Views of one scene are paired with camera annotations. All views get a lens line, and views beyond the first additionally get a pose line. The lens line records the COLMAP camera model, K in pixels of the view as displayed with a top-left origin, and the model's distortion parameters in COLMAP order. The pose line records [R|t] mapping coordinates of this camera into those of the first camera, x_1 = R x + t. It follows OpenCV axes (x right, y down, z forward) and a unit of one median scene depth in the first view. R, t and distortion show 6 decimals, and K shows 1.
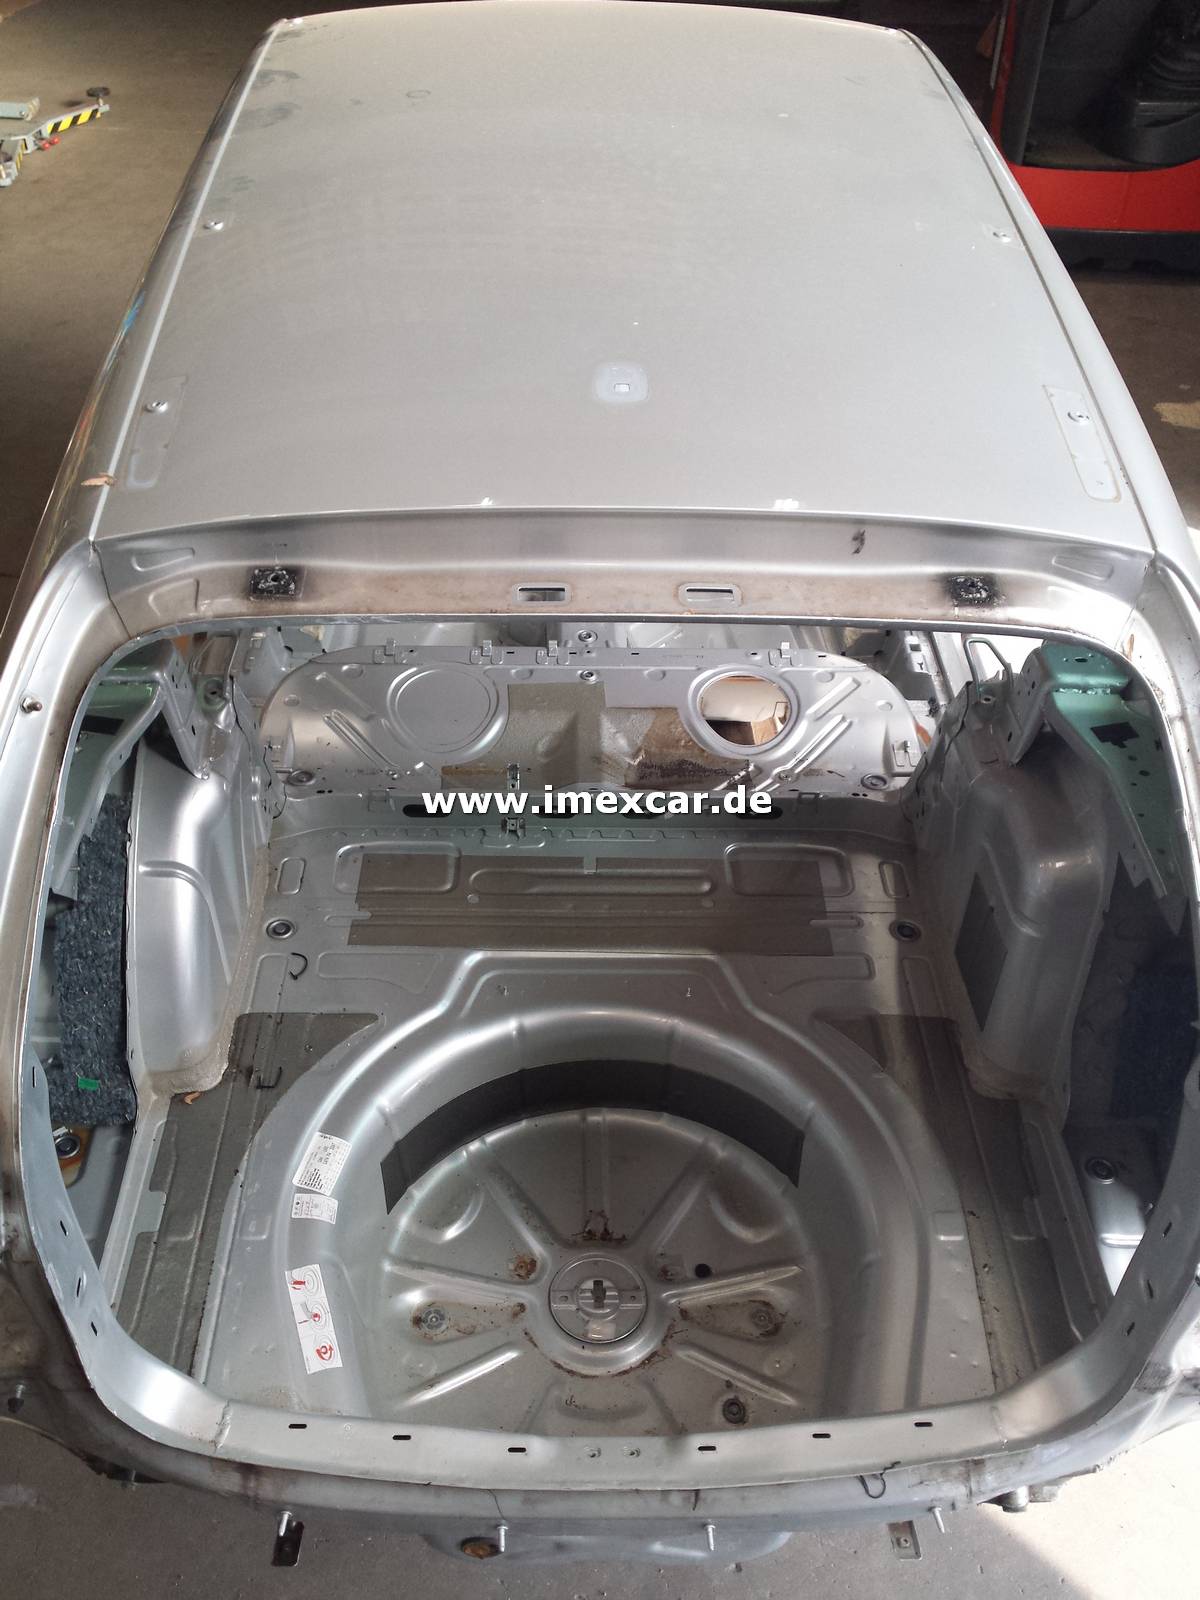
lens RADIAL K [[1488.6, 0, 523.4], [0, 1488.6, 826.4], [0, 0, 1]] dist [0.022688, 0.000000]
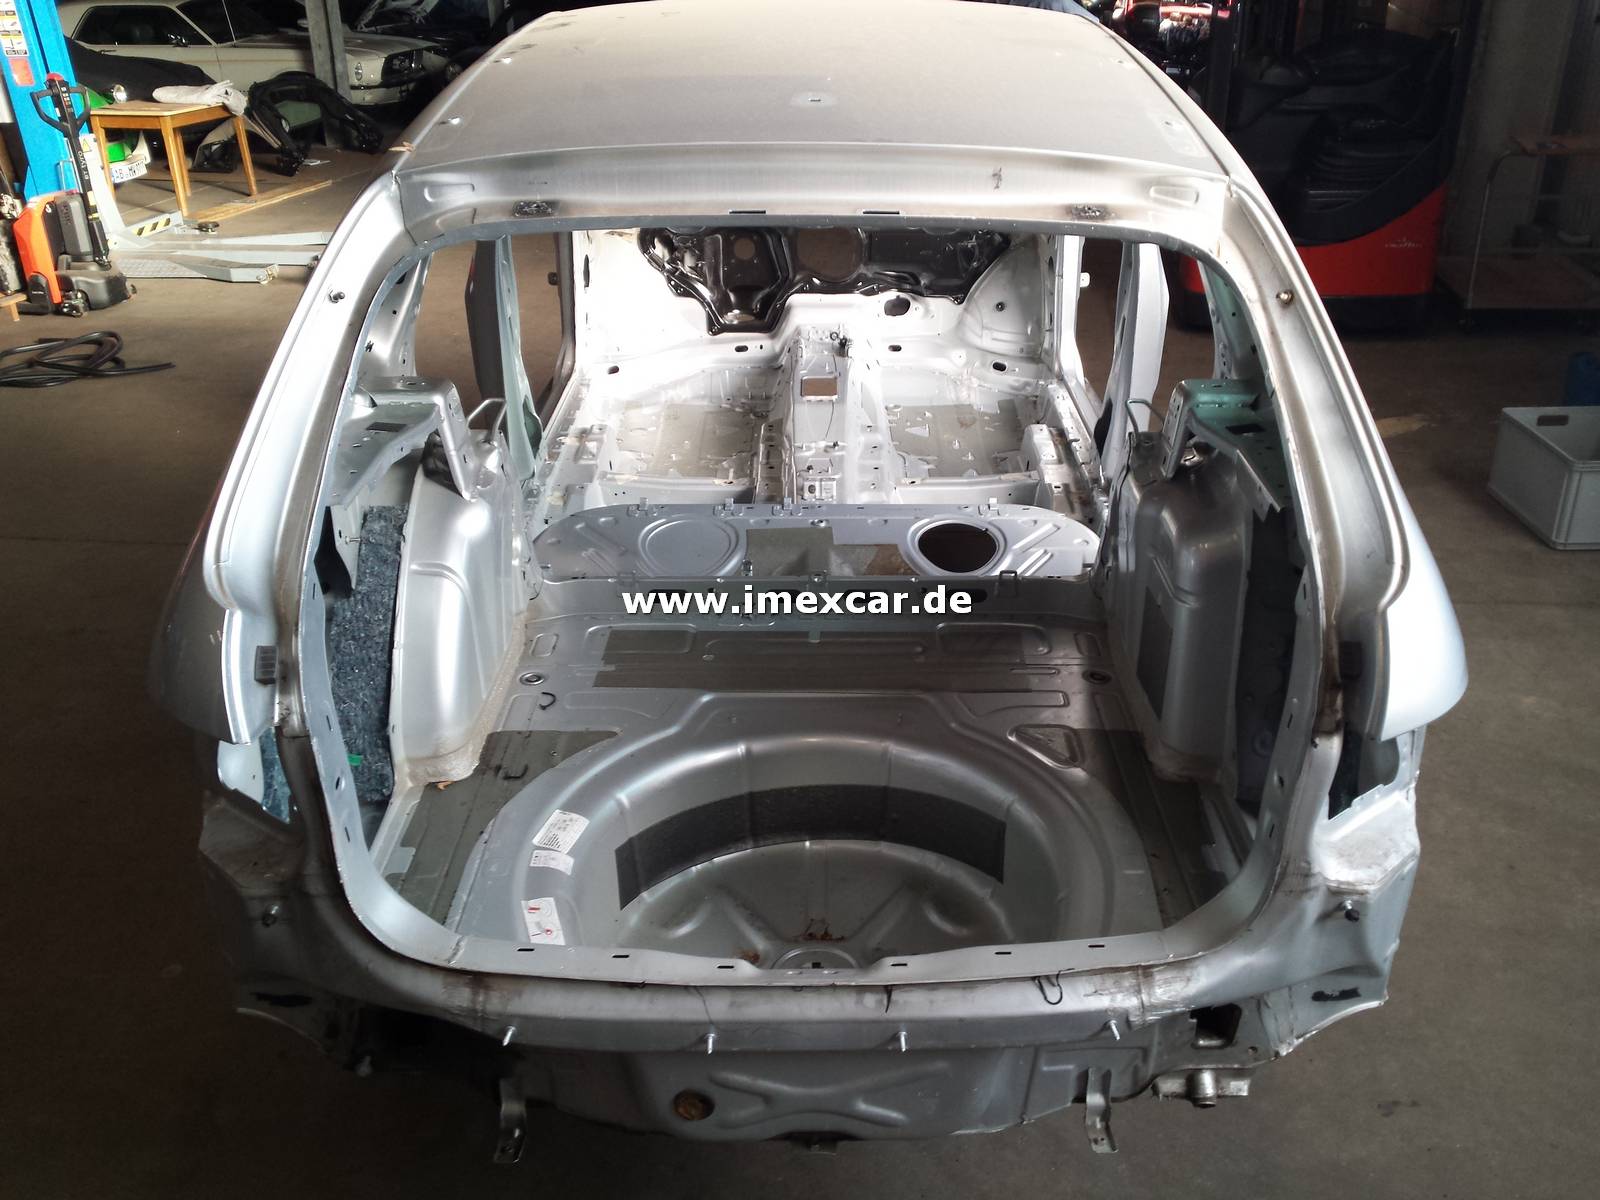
lens RADIAL K [[1488.6, 0, 796.7], [0, 1488.6, 603.4], [0, 0, 1]] dist [0.022688, 0.000000]
pose [[0.999999, -0.000999, 0.000138, 0.036501], [0.001000, 0.965104, -0.261866, 0.339763], [0.000128, 0.261866, 0.965104, -0.092012]]
